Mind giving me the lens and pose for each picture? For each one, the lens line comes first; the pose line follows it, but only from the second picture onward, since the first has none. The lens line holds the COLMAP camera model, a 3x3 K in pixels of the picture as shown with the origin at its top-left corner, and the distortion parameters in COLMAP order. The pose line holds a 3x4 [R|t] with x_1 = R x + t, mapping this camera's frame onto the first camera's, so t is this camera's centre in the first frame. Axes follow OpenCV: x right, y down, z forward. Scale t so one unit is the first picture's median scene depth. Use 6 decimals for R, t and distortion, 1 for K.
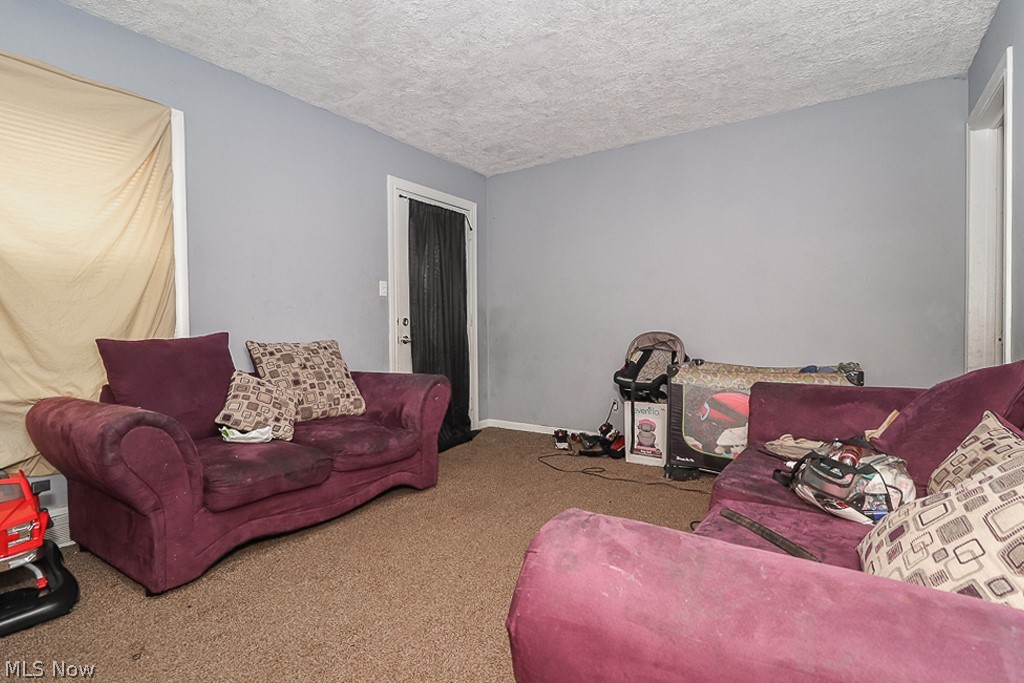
lens RADIAL K [[501.2, 0, 495.8], [0, 501.2, 329.2], [0, 0, 1]] dist [0.002720, -0.012156]
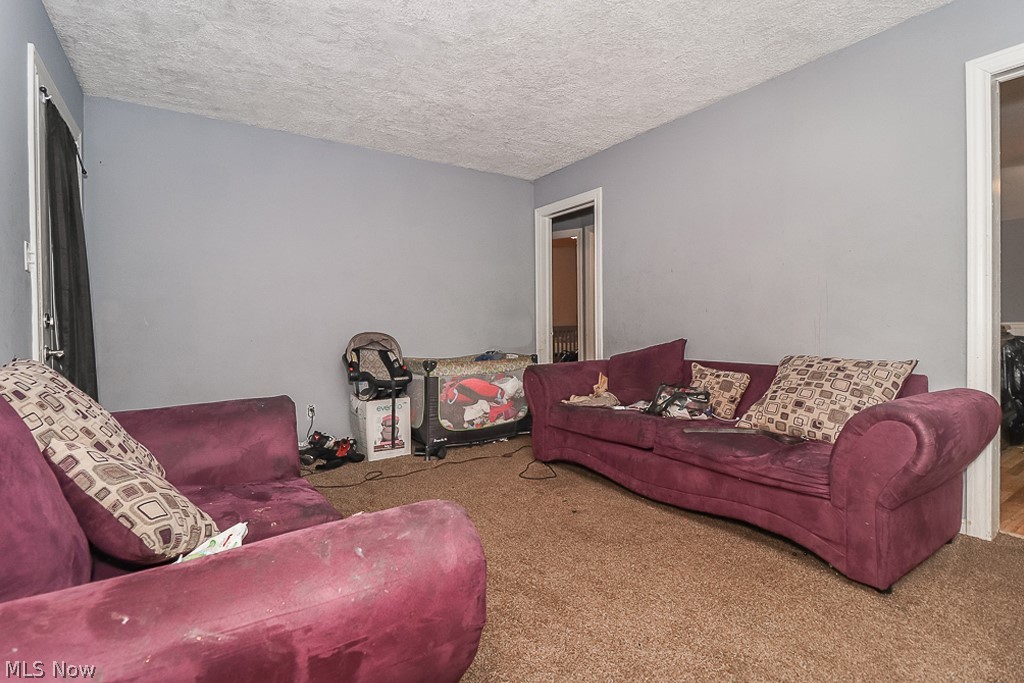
lens RADIAL K [[501.2, 0, 495.8], [0, 501.2, 329.2], [0, 0, 1]] dist [0.002720, -0.012156]
pose [[0.353394, -0.007767, 0.935443, -0.675681], [0.006379, 0.999962, 0.005893, -0.007641], [-0.935453, 0.003885, 0.353430, 0.453756]]
